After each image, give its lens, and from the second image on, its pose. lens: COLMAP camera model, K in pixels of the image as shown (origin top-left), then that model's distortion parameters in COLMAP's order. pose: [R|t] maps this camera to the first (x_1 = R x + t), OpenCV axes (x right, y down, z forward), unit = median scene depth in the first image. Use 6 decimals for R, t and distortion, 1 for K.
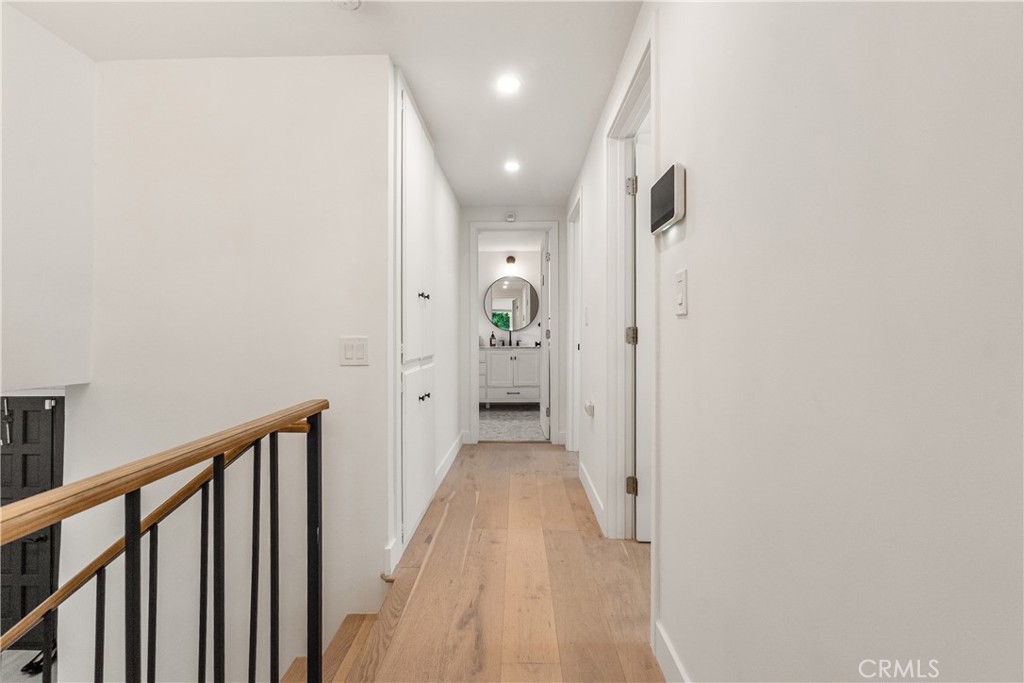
lens RADIAL K [[444.2, 0, 511.3], [0, 444.2, 335.3], [0, 0, 1]] dist [-0.003610, -0.000085]
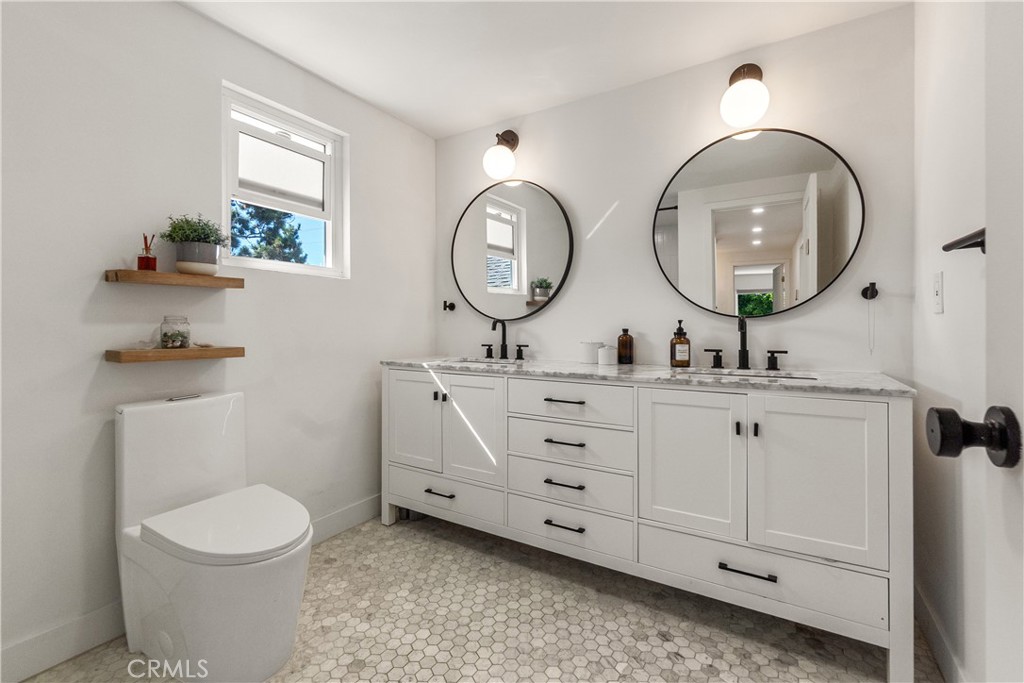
lens RADIAL K [[444.2, 0, 514.2], [0, 444.2, 325.0], [0, 0, 1]] dist [-0.003610, -0.000085]
pose [[0.858423, -0.000744, -0.512941, 0.017873], [-0.001511, 0.999991, -0.003977, -0.003522], [0.512939, 0.004189, 0.858415, 0.671997]]
